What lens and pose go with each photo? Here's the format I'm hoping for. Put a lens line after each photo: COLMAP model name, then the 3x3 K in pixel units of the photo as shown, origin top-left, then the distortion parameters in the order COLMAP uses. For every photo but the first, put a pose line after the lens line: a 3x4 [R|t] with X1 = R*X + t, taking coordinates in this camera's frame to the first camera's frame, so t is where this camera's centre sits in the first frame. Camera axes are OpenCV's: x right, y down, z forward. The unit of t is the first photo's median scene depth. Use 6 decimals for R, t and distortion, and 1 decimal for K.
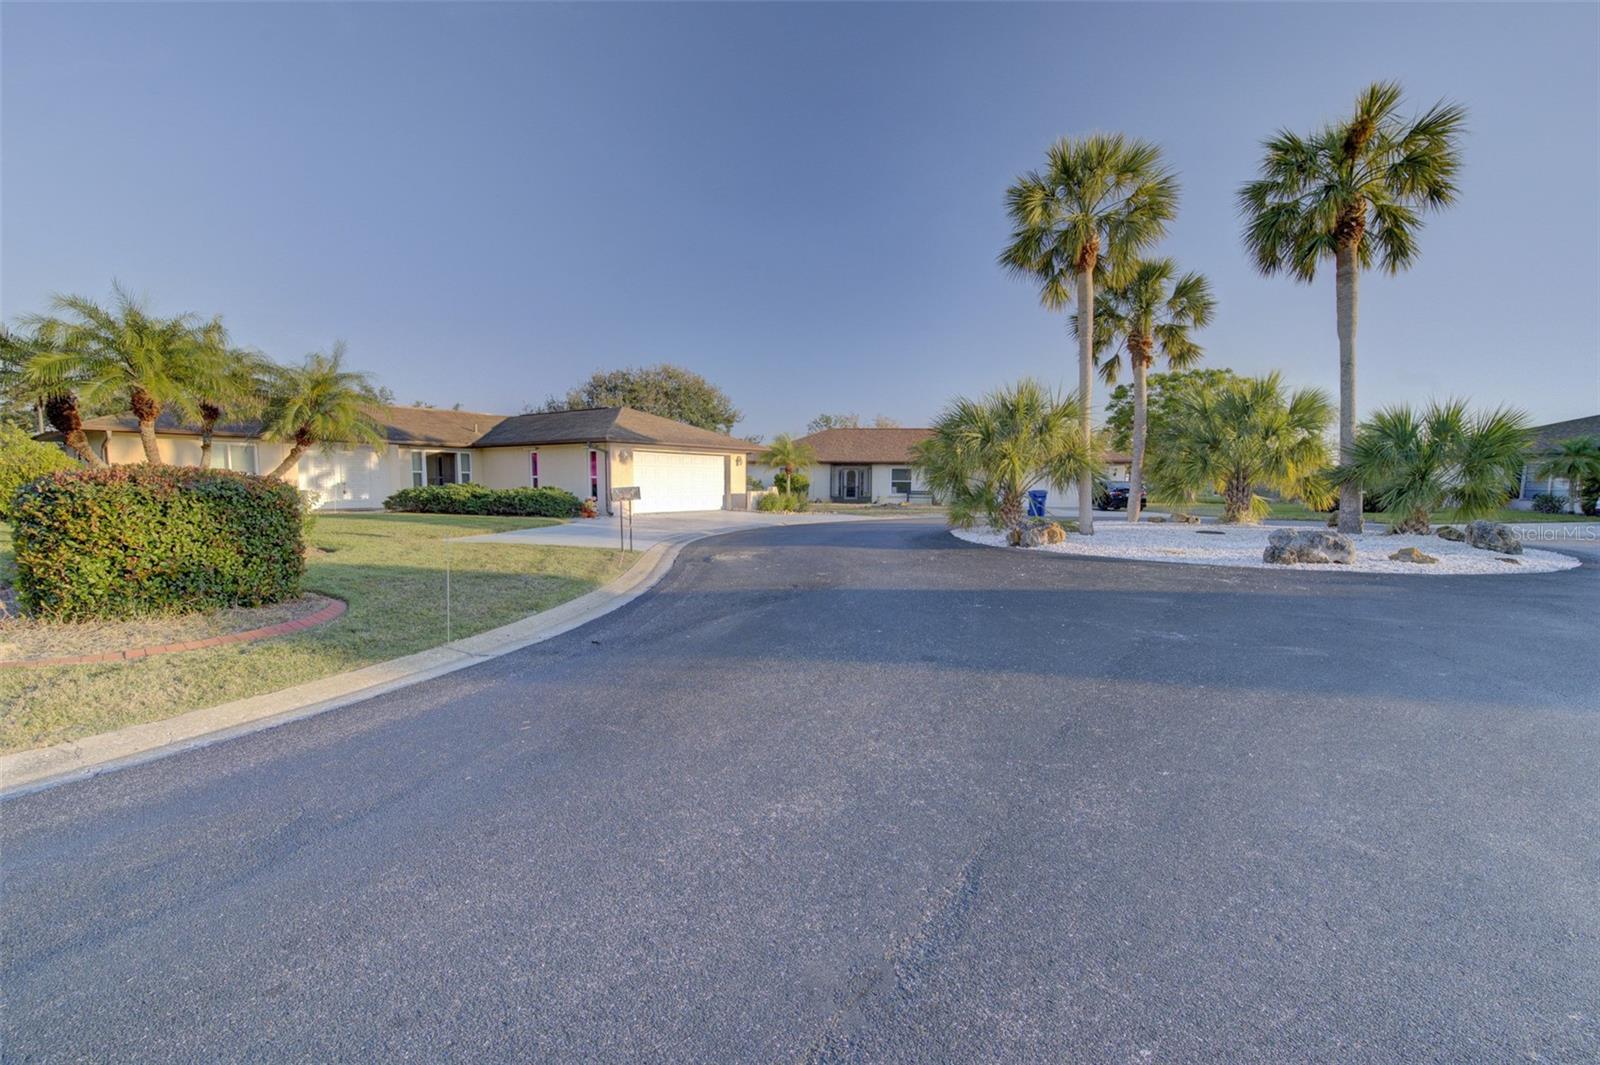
lens RADIAL K [[670.6, 0, 817.4], [0, 670.6, 514.2], [0, 0, 1]] dist [-0.023233, -0.000006]
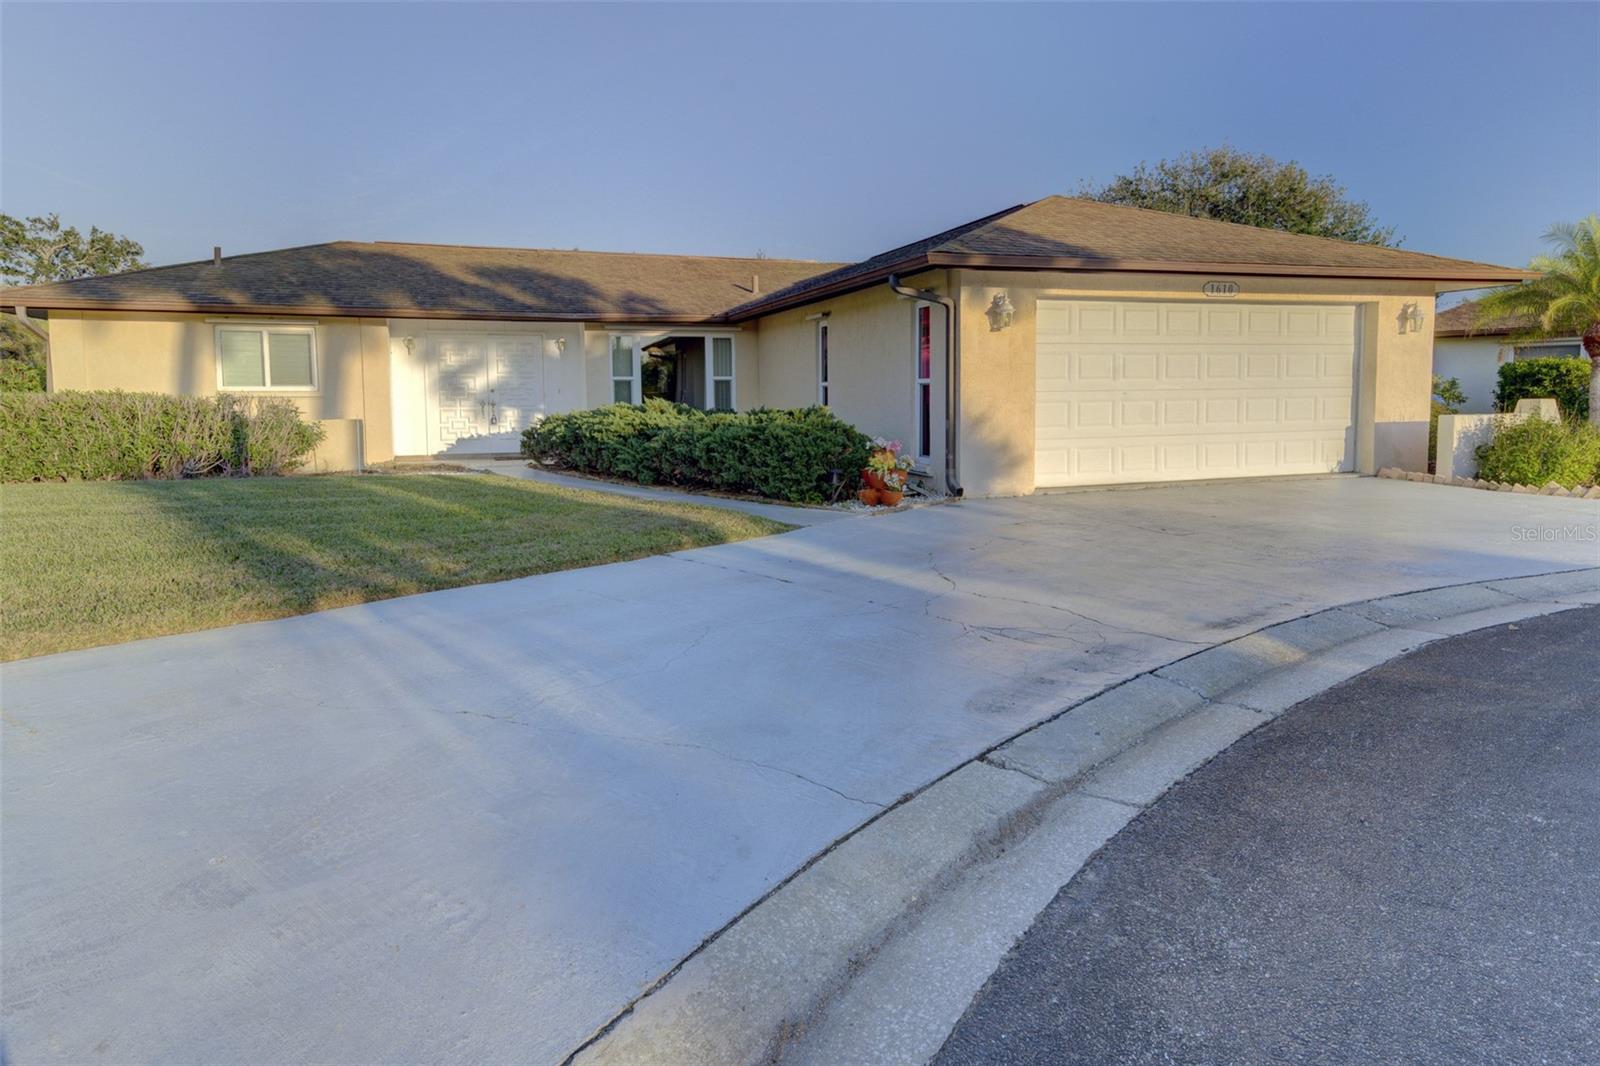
lens RADIAL K [[908.6, 0, 801.1], [0, 908.6, 506.0], [0, 0, 1]] dist [0.041368, 0.000191]
pose [[0.792606, 0.061252, -0.606650, -0.117656], [-0.013878, 0.996496, 0.082482, -0.036734], [0.609577, -0.056956, 0.790678, 0.742395]]
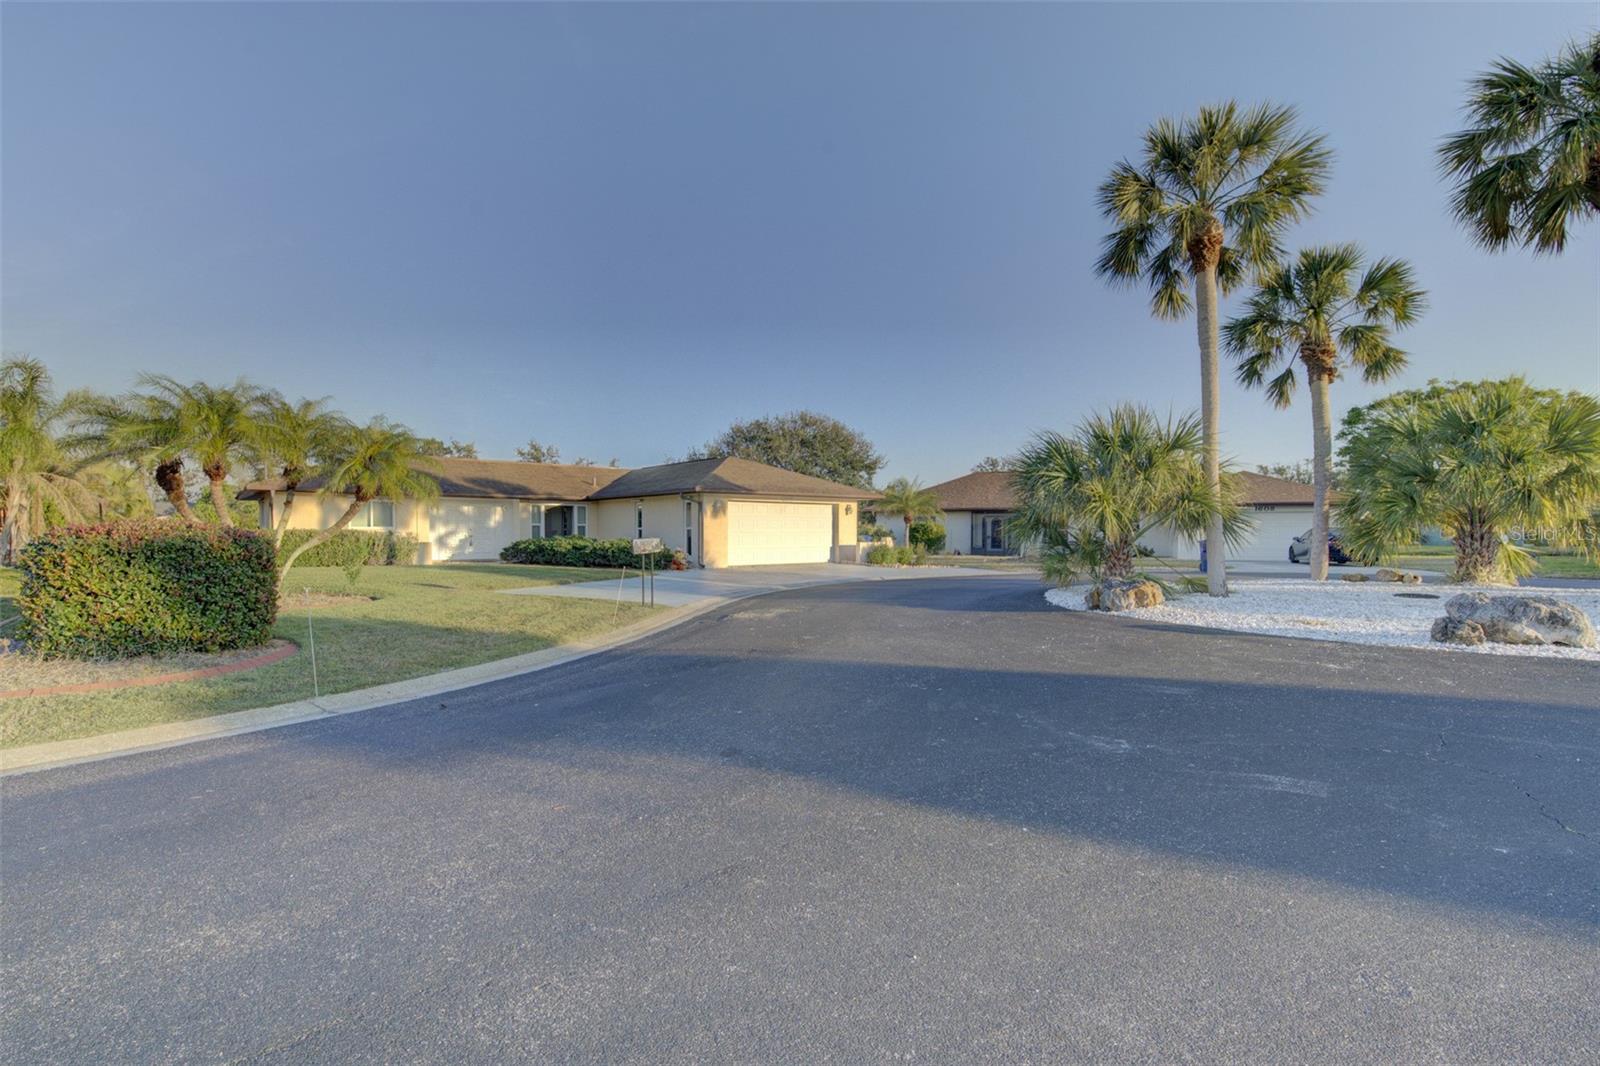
lens RADIAL K [[714.5, 0, 800.6], [0, 714.5, 504.1], [0, 0, 1]] dist [-0.015036, -0.000391]
pose [[0.962690, -0.017654, -0.270032, 0.135310], [-0.006076, 0.996208, -0.086790, -0.001585], [0.270540, 0.085192, 0.958932, 0.051895]]
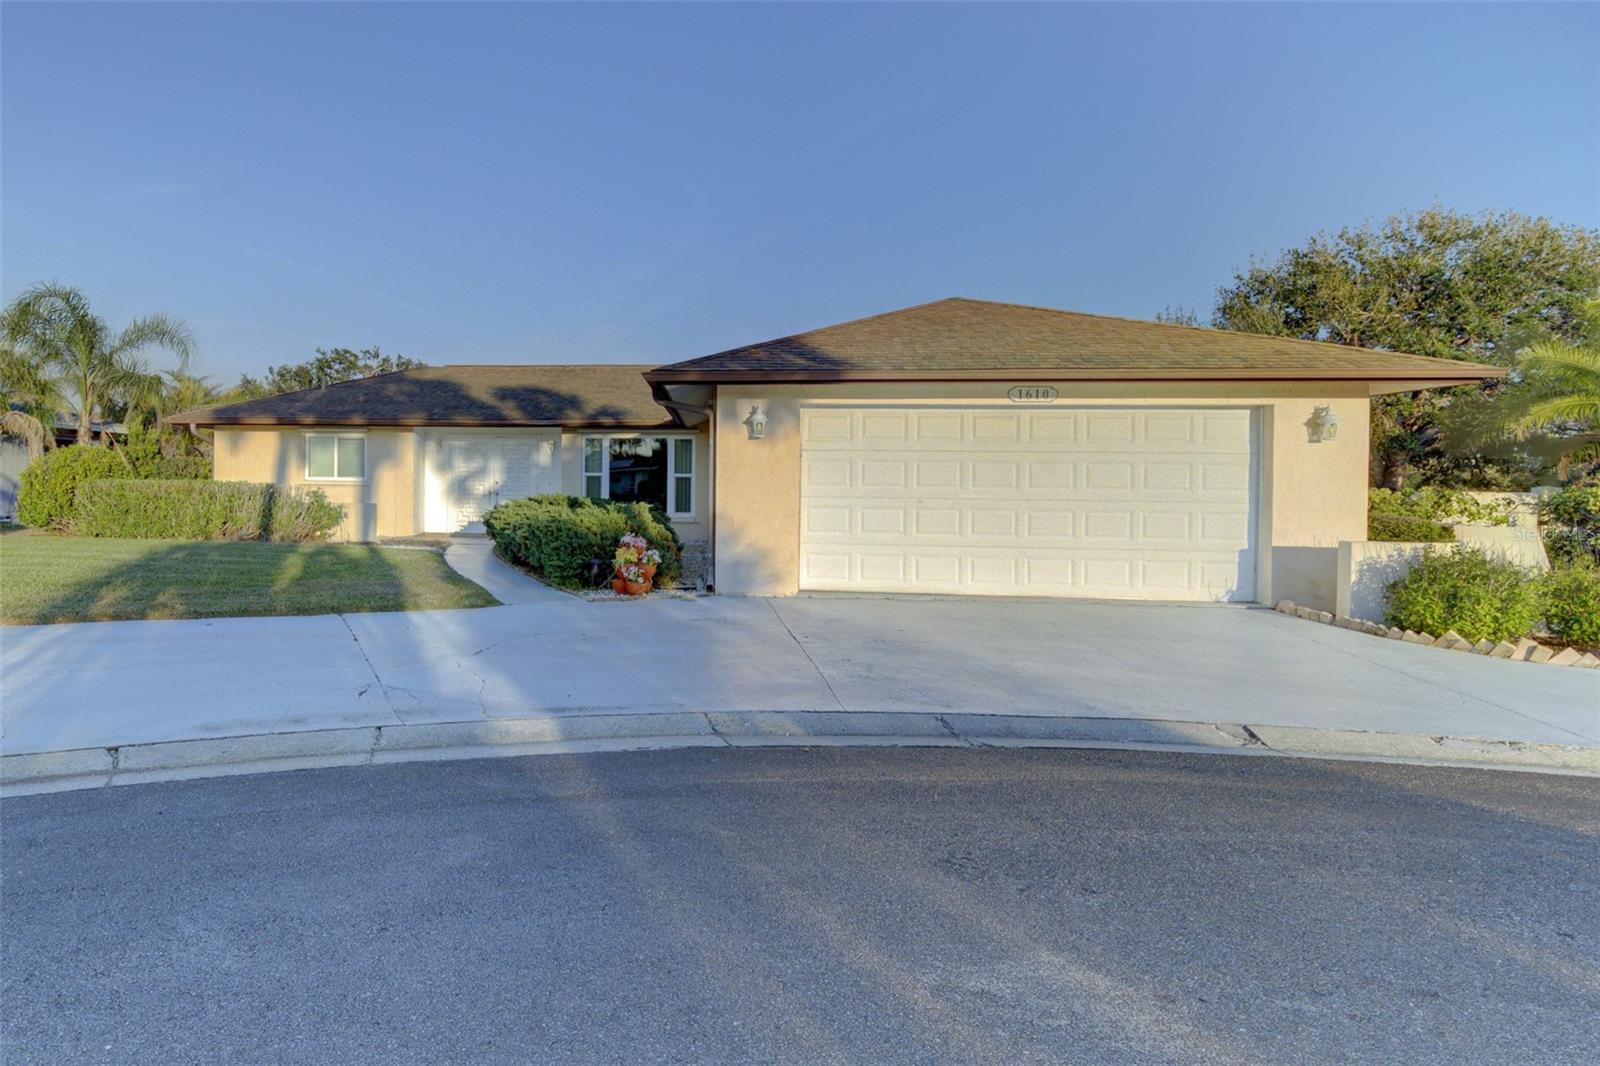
lens RADIAL K [[906.9, 0, 634.1], [0, 906.9, 485.3], [0, 0, 1]] dist [0.000560, -0.000216]
pose [[0.450300, 0.000848, -0.892877, 0.128077], [-0.053358, 0.998238, -0.025962, -0.049568], [0.891282, 0.059333, 0.449551, 0.936327]]
